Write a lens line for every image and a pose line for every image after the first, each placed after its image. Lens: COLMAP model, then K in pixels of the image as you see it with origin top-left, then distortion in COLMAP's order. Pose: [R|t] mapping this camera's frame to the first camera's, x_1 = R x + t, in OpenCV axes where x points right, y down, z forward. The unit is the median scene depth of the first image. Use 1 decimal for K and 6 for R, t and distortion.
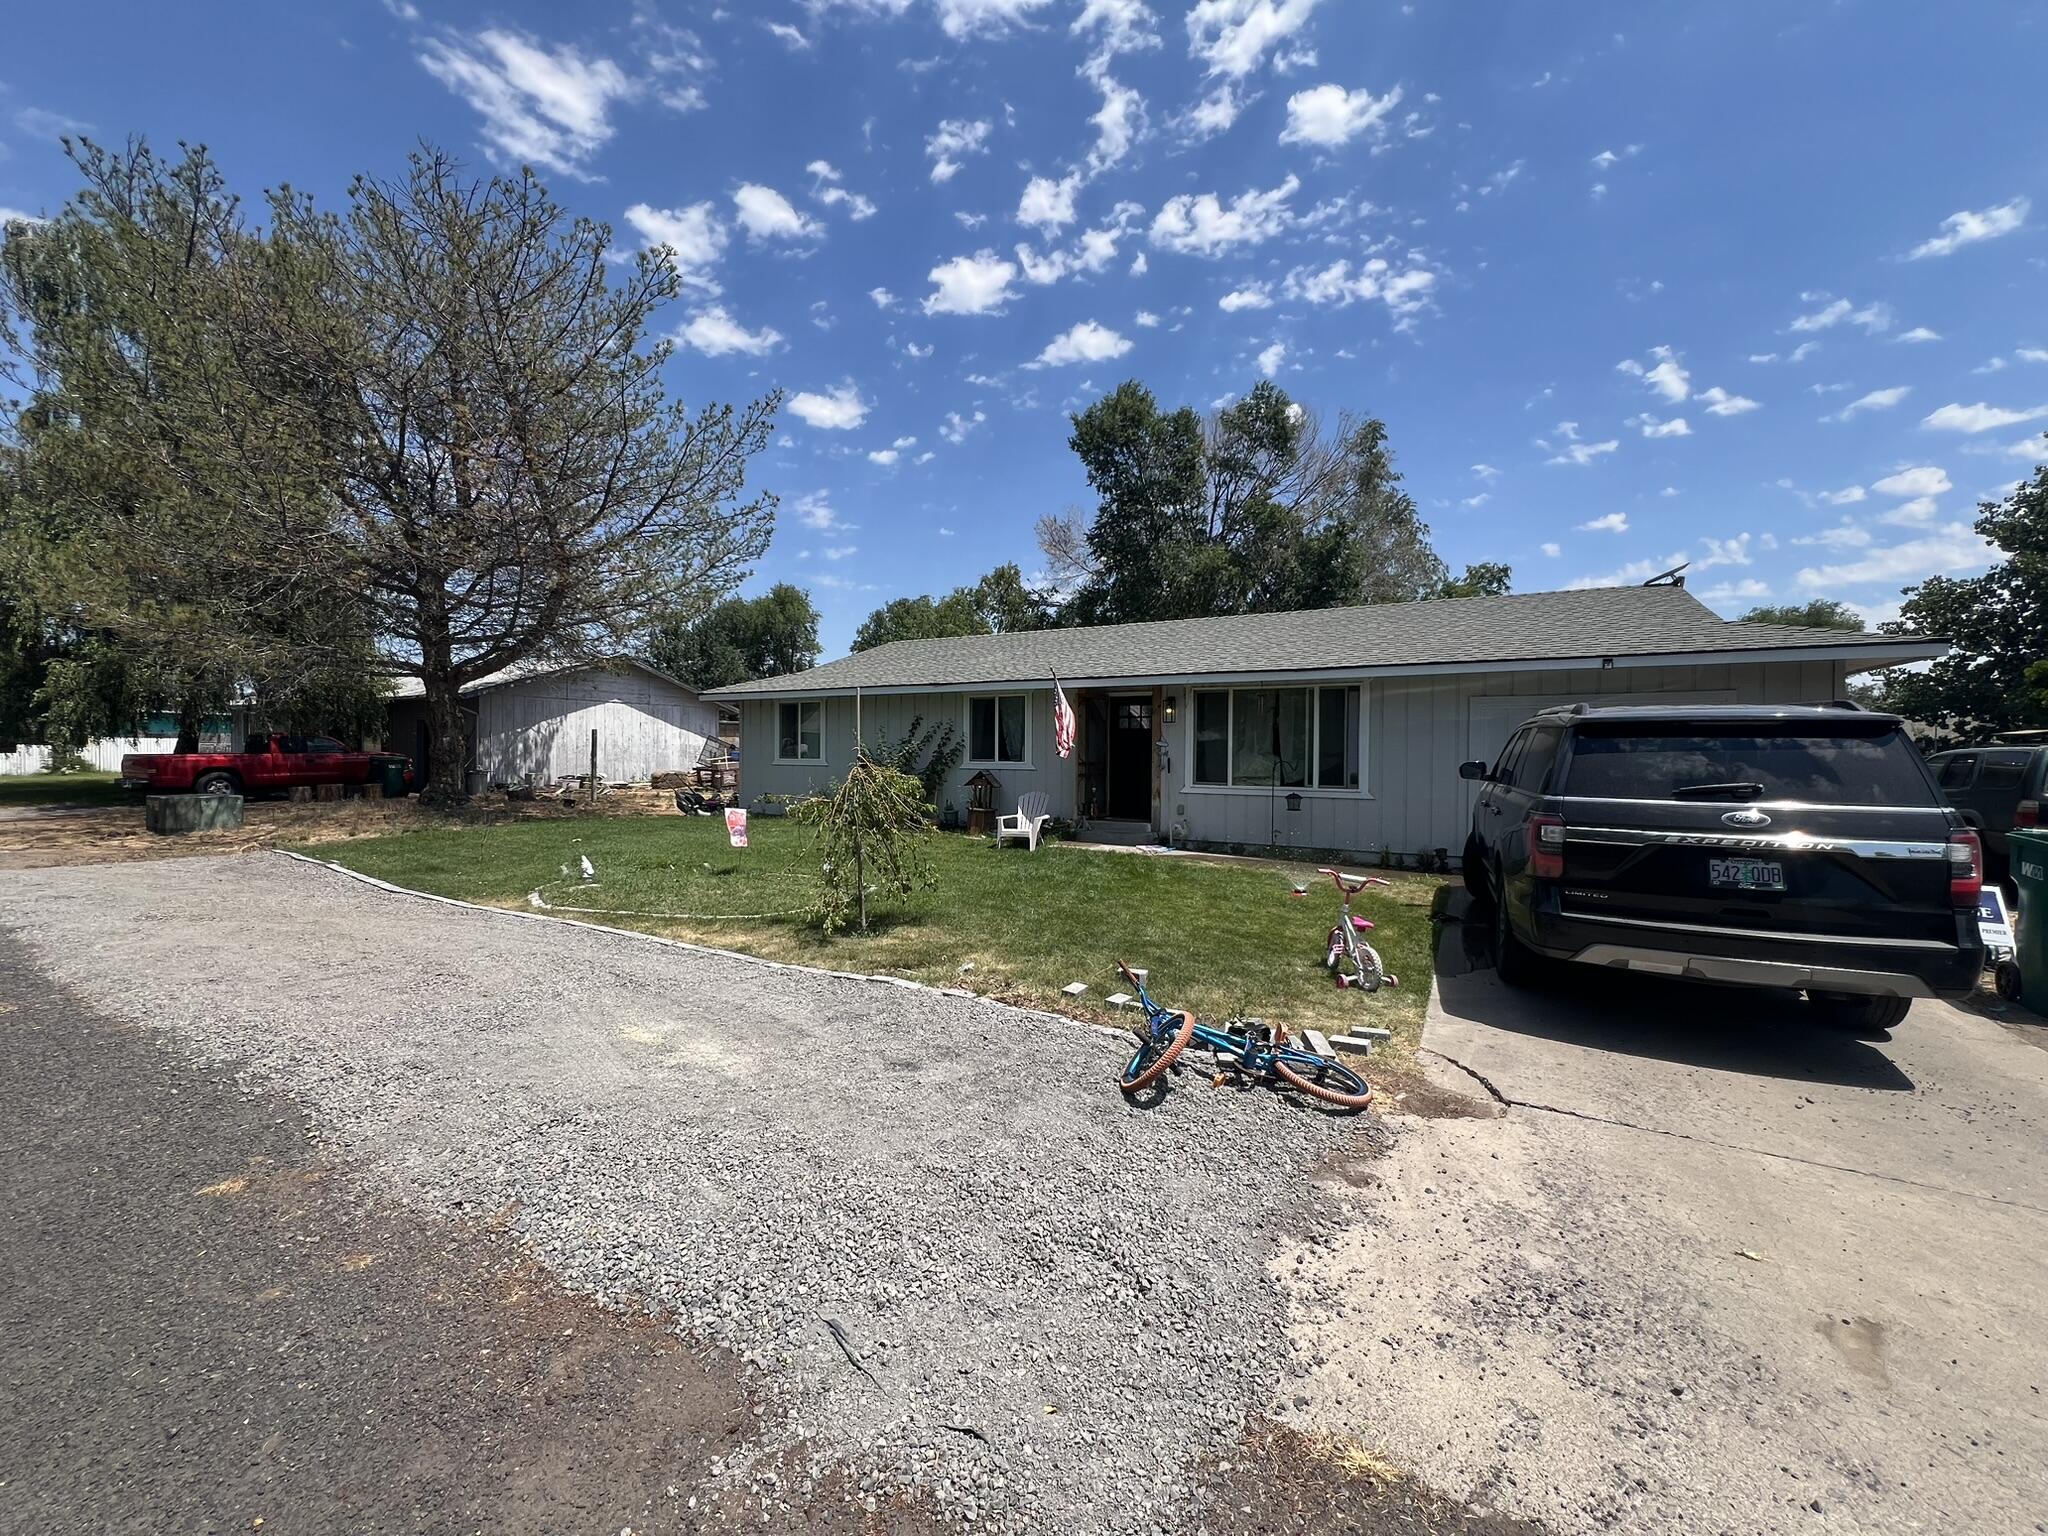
lens RADIAL K [[821.3, 0, 1022.3], [0, 821.3, 770.2], [0, 0, 1]] dist [-0.000530, -0.000375]
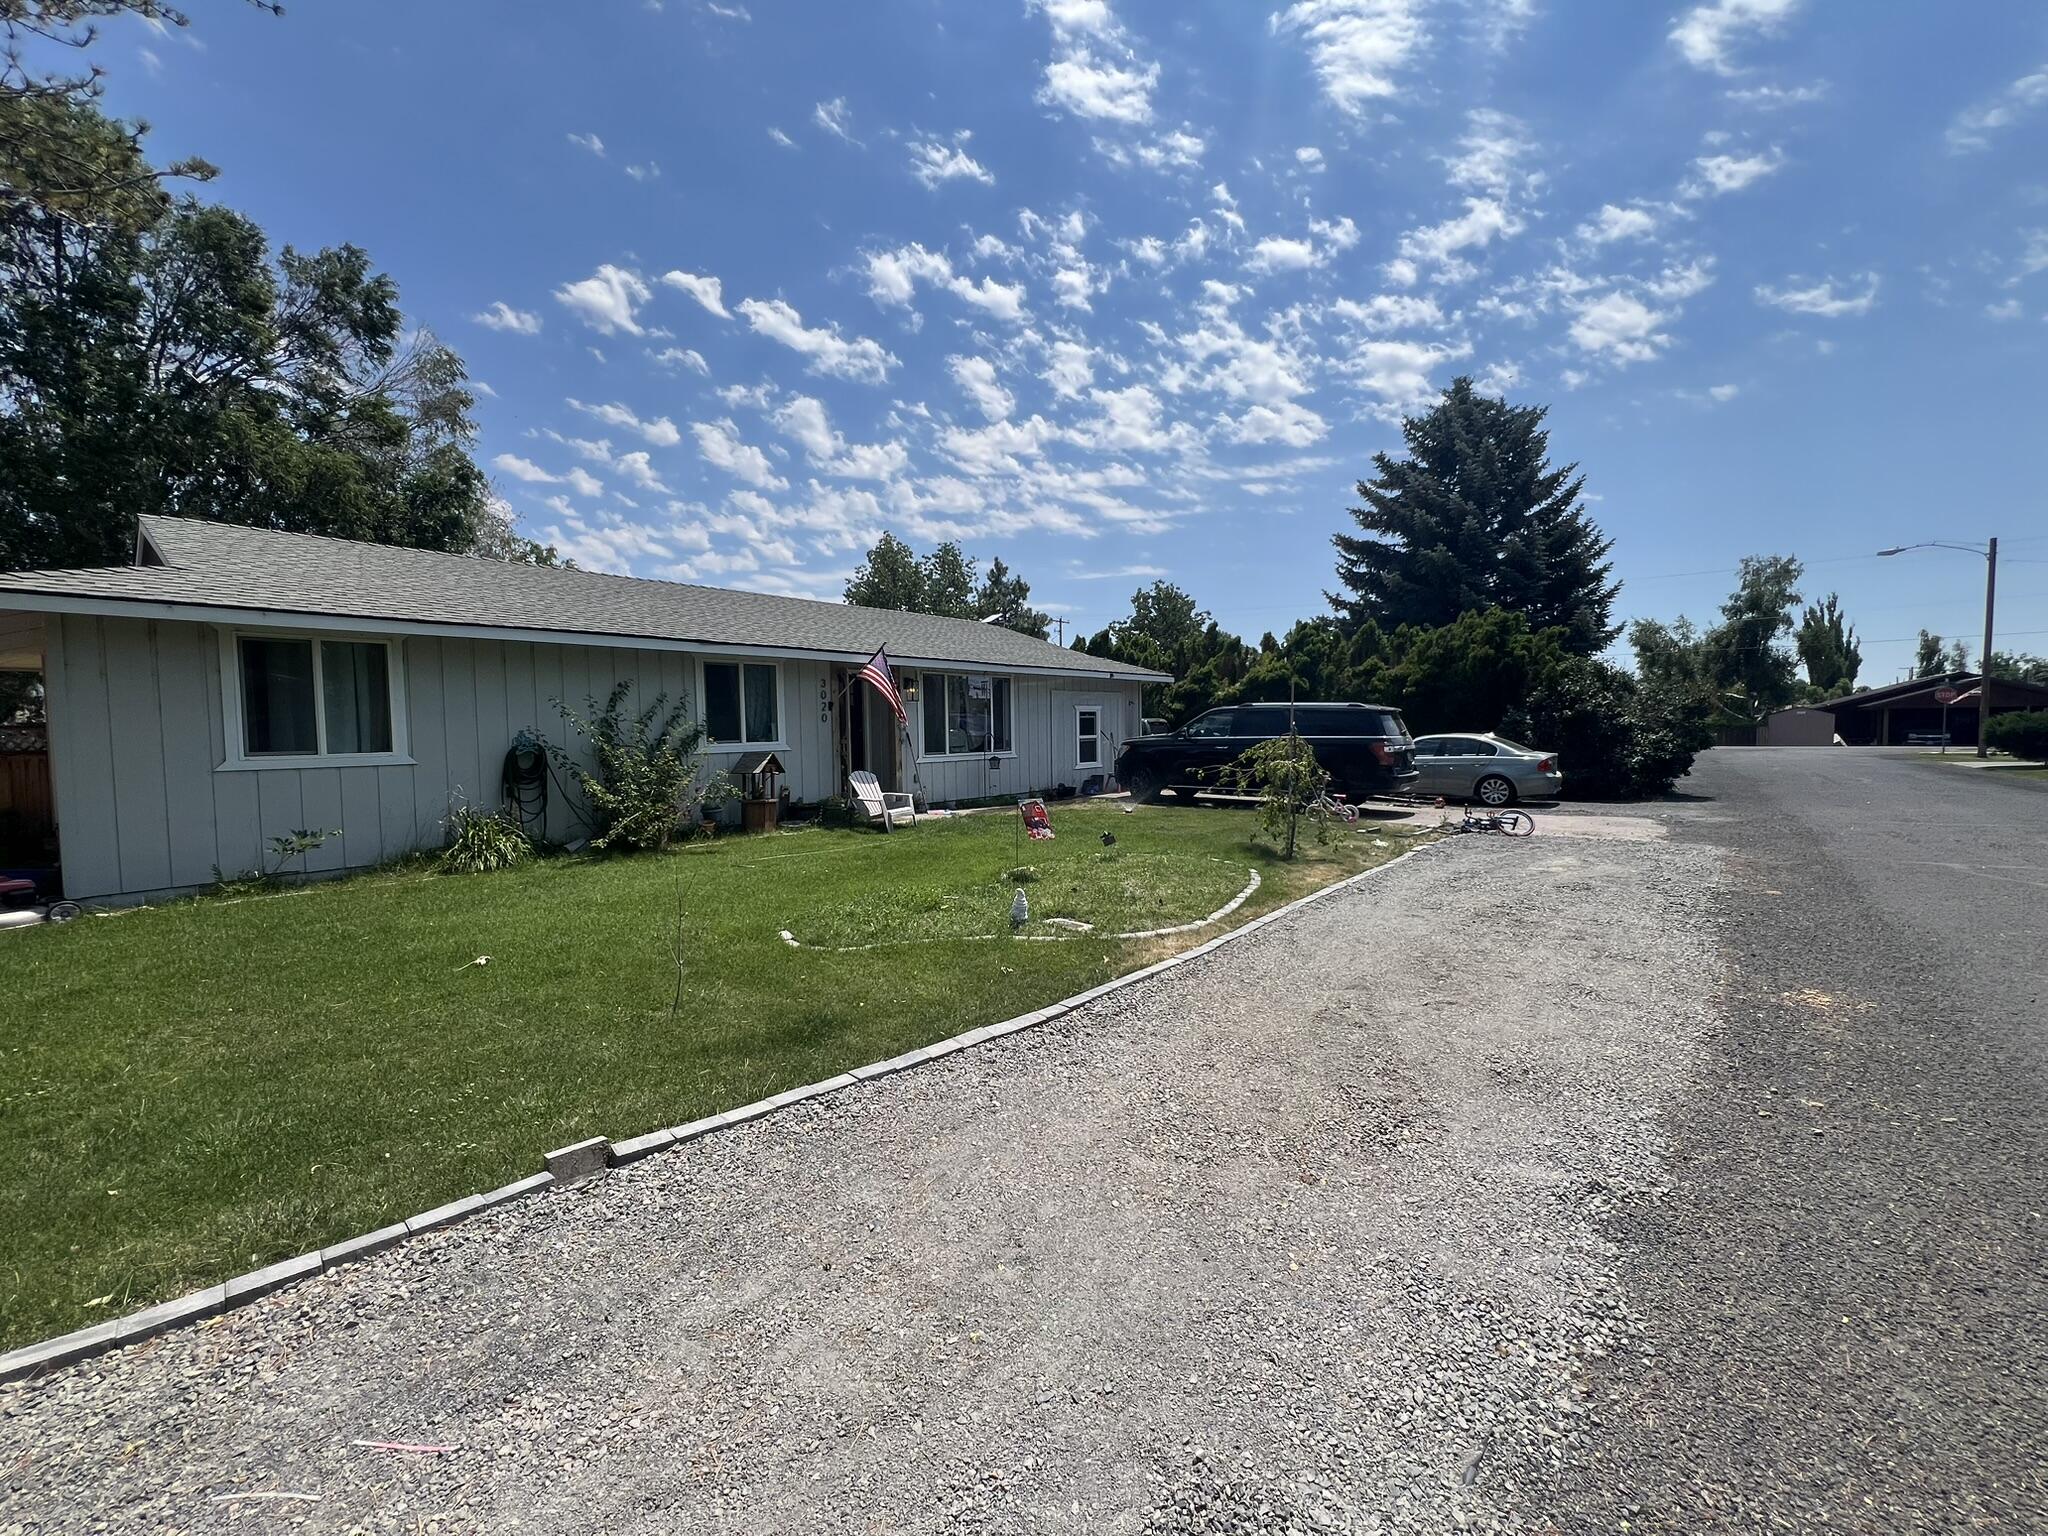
lens RADIAL K [[821.3, 0, 1022.3], [0, 821.3, 767.5], [0, 0, 1]] dist [-0.000530, -0.000375]
pose [[0.202614, -0.067420, 0.976935, -0.859861], [0.029529, 0.997594, 0.062721, -0.032680], [-0.978813, 0.016140, 0.204117, 0.596821]]
